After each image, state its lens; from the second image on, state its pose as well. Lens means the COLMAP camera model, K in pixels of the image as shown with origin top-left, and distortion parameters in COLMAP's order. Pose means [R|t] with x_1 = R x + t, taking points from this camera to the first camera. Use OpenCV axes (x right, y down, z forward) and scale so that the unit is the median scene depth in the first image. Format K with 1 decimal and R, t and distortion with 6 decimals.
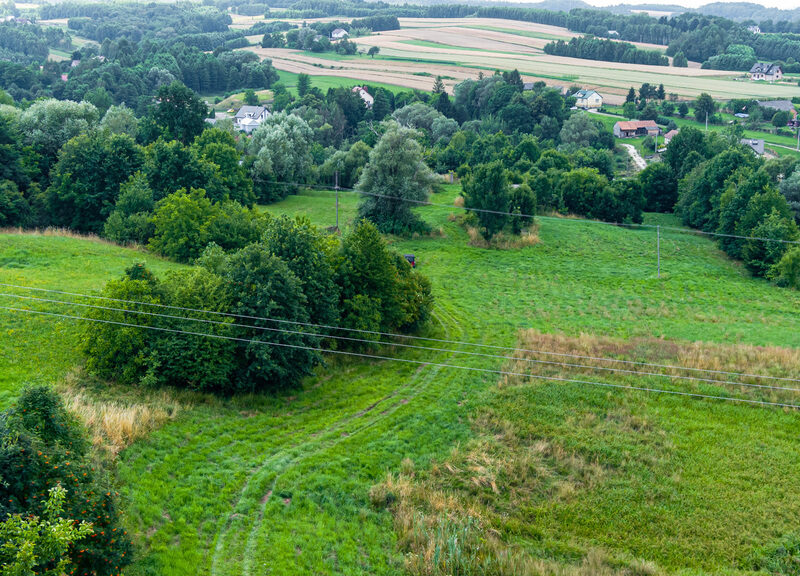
lens RADIAL K [[1177.3, 0, 400.6], [0, 1177.3, 286.9], [0, 0, 1]] dist [0.176669, 0.000000]
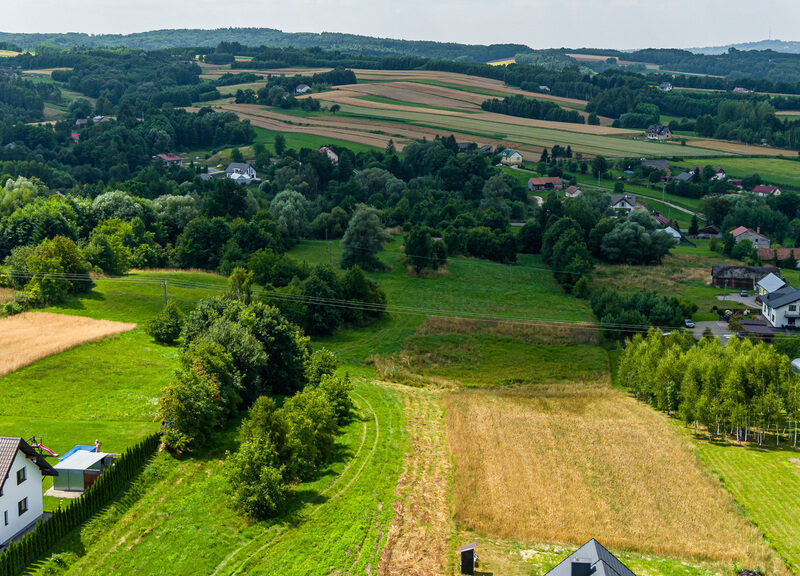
lens RADIAL K [[1177.3, 0, 399.5], [0, 1177.3, 287.9], [0, 0, 1]] dist [0.176669, 0.000000]
pose [[0.999286, -0.006487, 0.037231, -0.013216], [0.007391, 0.999680, -0.024208, 0.017596], [-0.037062, 0.024466, 0.999013, -0.527720]]
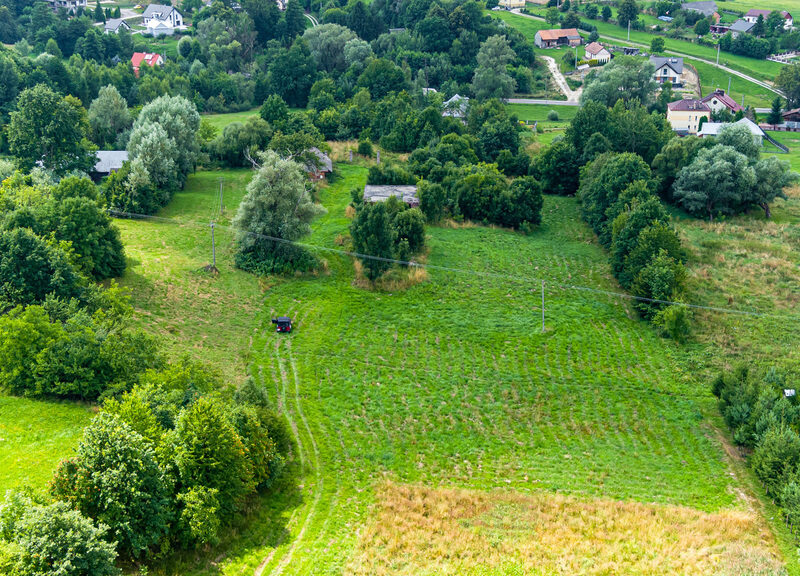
lens RADIAL K [[1177.3, 0, 400.4], [0, 1177.3, 286.3], [0, 0, 1]] dist [0.176669, 0.000000]
pose [[0.998598, -0.017921, 0.049803, 0.035337], [0.011505, 0.991930, 0.126263, -0.112721], [-0.051664, -0.125513, 0.990746, 0.034575]]
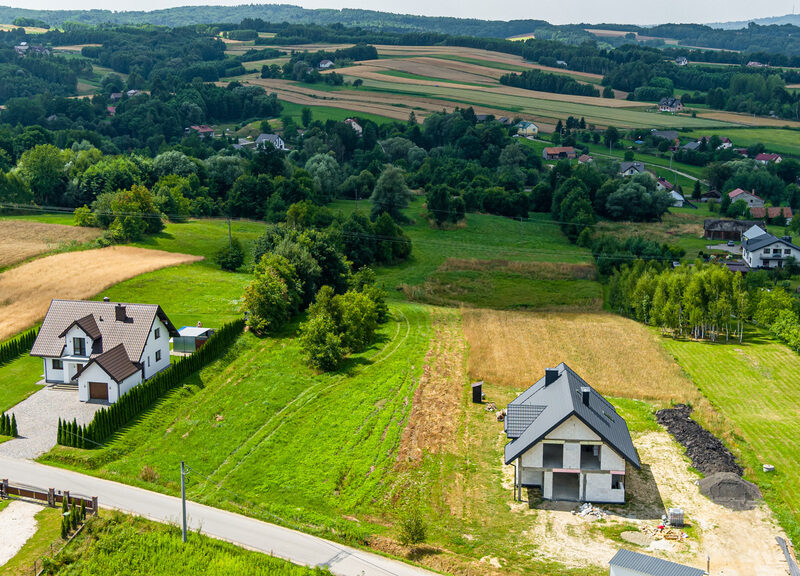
lens RADIAL K [[1177.3, 0, 398.4], [0, 1177.3, 288.9], [0, 0, 1]] dist [0.176669, 0.000000]
pose [[0.999782, -0.005214, 0.020222, -0.023881], [0.005308, 0.999975, -0.004609, 0.053074], [-0.020197, 0.004715, 0.999785, -0.679209]]
